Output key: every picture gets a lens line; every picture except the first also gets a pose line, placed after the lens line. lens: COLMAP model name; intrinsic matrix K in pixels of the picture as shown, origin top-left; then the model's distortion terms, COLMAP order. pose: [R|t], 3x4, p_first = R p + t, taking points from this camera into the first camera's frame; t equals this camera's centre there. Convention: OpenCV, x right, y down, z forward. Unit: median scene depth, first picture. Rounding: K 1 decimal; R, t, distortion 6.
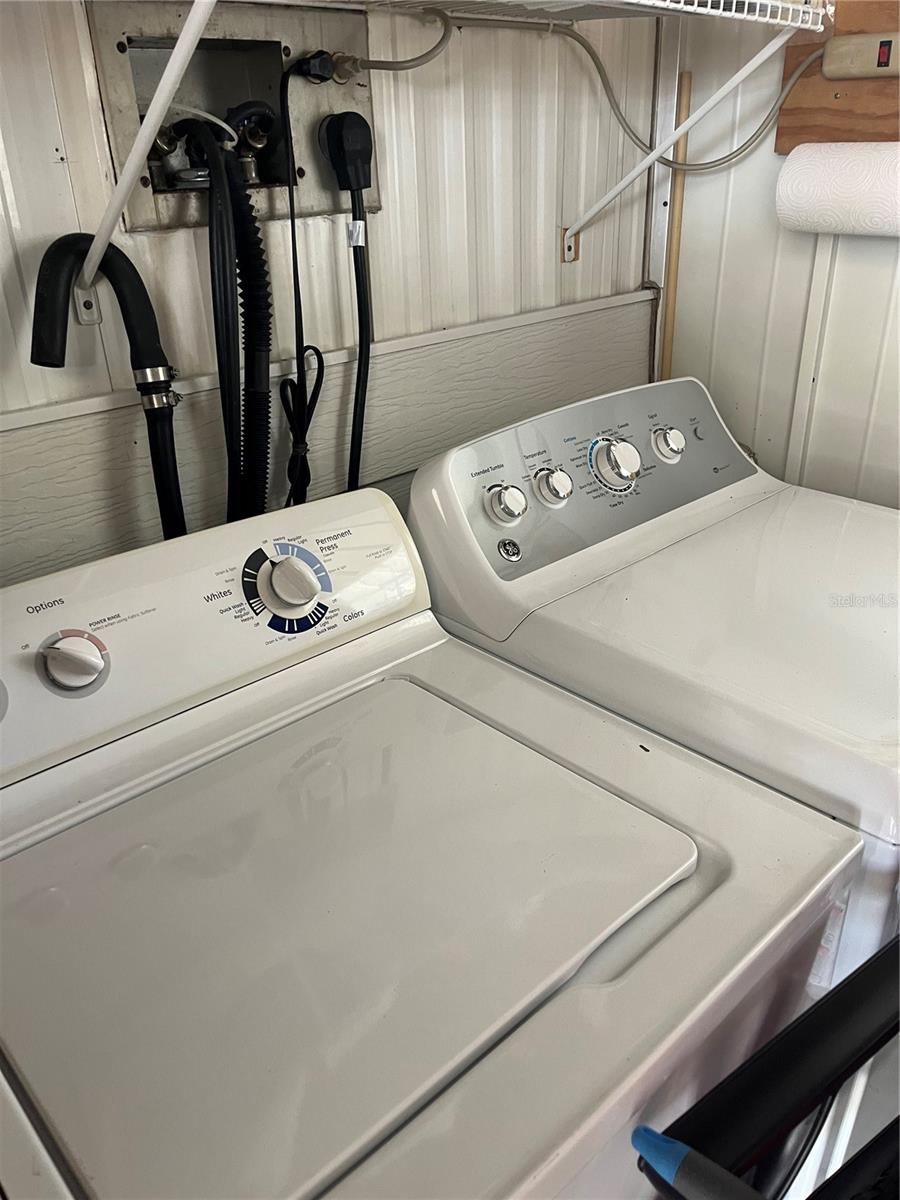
lens RADIAL K [[928.6, 0, 451.5], [0, 928.6, 607.4], [0, 0, 1]] dist [0.049478, -0.044806]
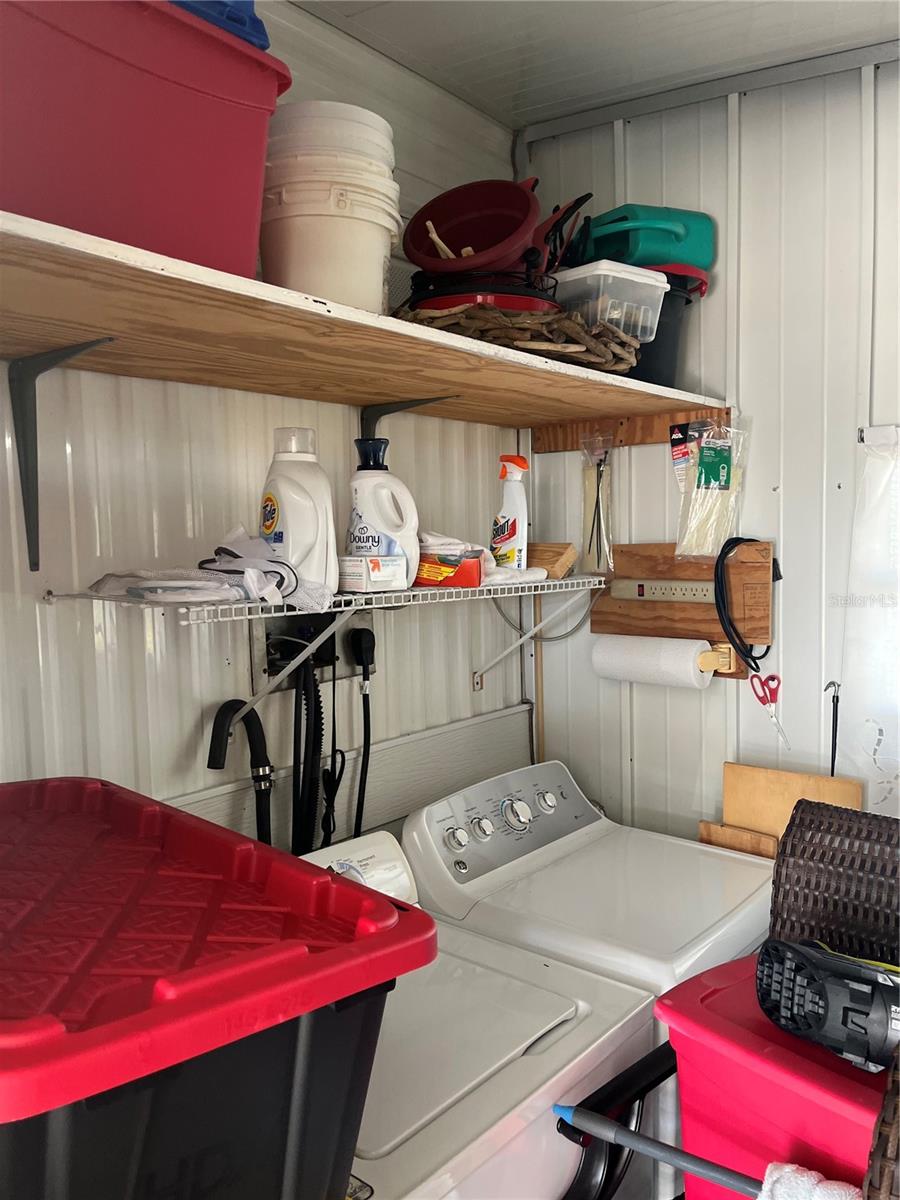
lens RADIAL K [[928.6, 0, 447.8], [0, 928.6, 602.2], [0, 0, 1]] dist [0.049478, -0.044806]
pose [[0.992680, 0.002420, 0.120746, -0.154794], [0.043173, 0.926622, -0.373507, 0.116541], [-0.112790, 0.375987, 0.919735, -0.693762]]
